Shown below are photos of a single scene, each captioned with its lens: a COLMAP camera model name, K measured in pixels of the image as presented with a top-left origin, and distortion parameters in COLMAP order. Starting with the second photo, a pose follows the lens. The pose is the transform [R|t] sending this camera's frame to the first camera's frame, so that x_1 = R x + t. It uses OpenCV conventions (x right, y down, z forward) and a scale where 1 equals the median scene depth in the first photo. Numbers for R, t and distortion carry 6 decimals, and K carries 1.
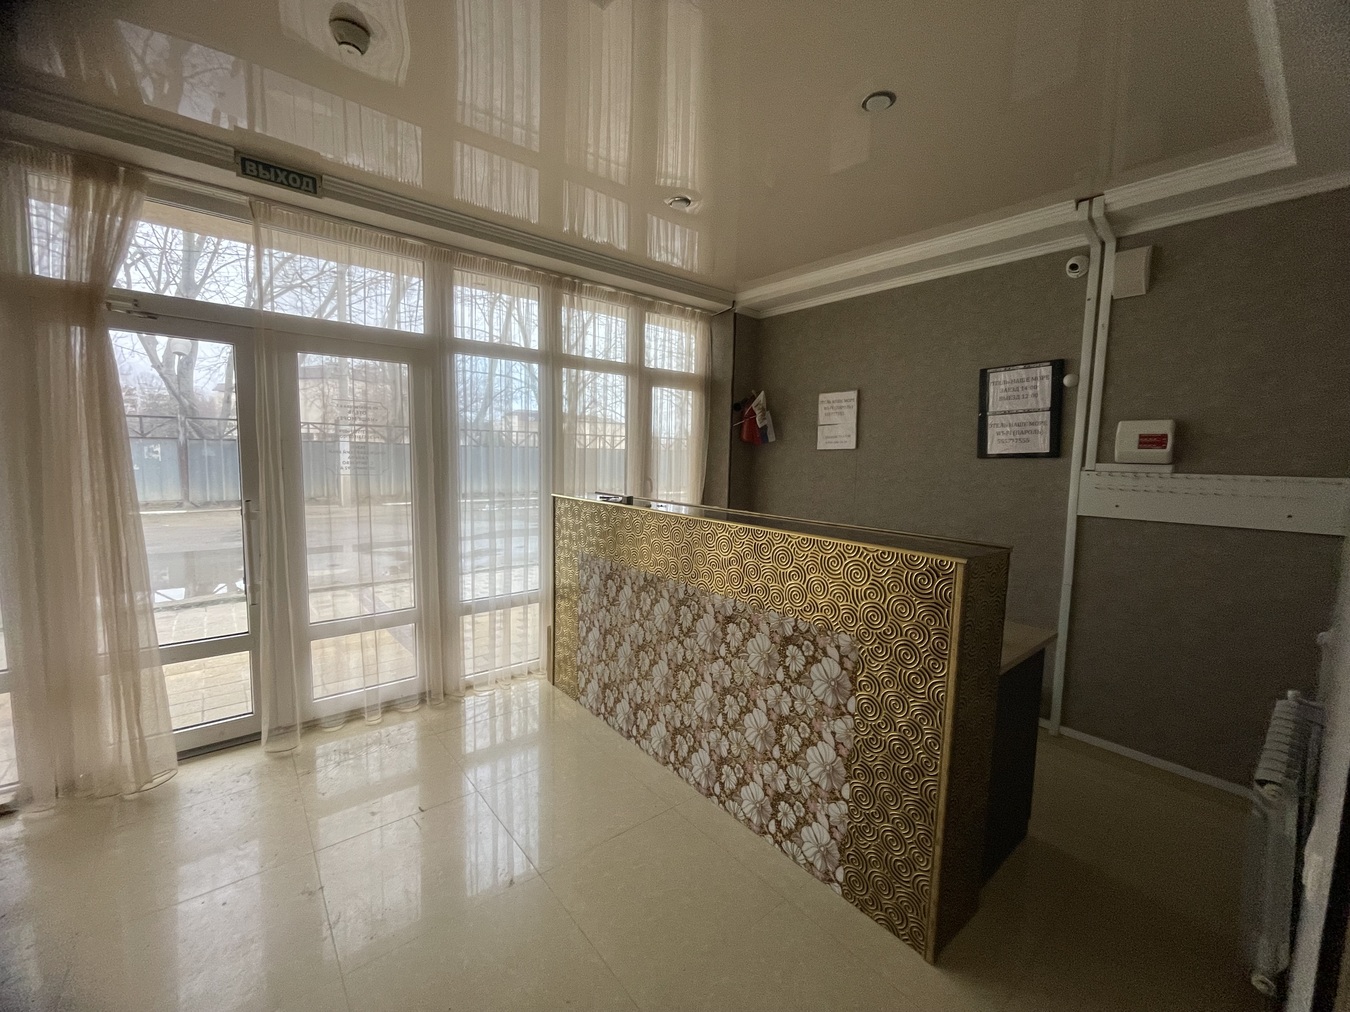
lens RADIAL K [[546.7, 0, 671.4], [0, 546.7, 507.0], [0, 0, 1]] dist [-0.003339, 0.000390]
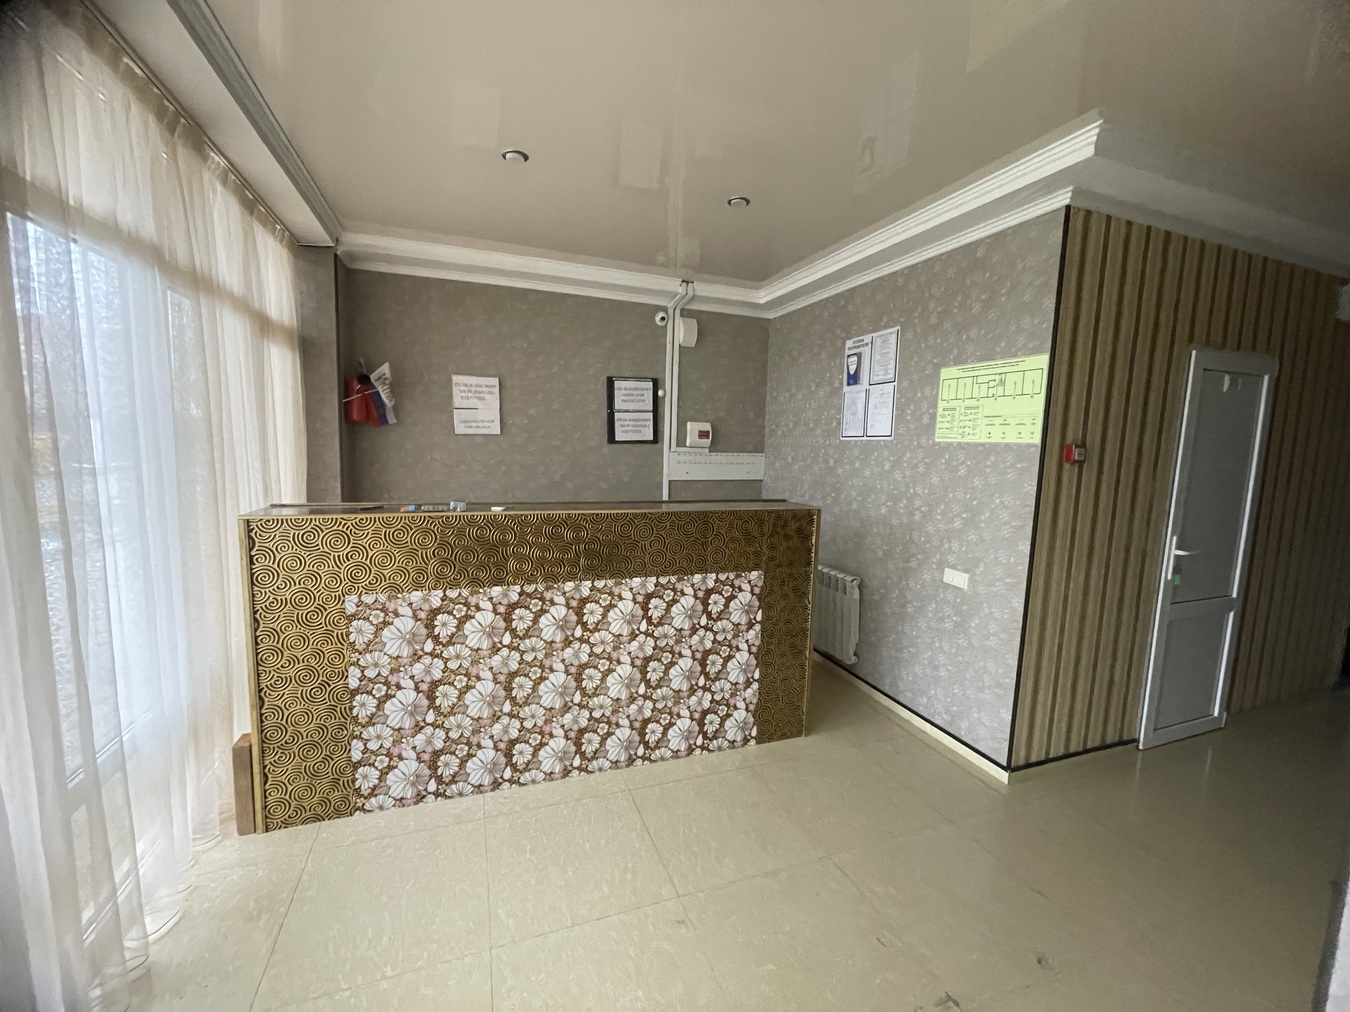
lens RADIAL K [[546.7, 0, 672.7], [0, 546.7, 504.0], [0, 0, 1]] dist [-0.003339, 0.000390]
pose [[0.330340, -0.117439, 0.936527, -0.703659], [0.070700, 0.992520, 0.099522, -0.069830], [-0.941210, 0.033336, 0.336173, 0.442998]]
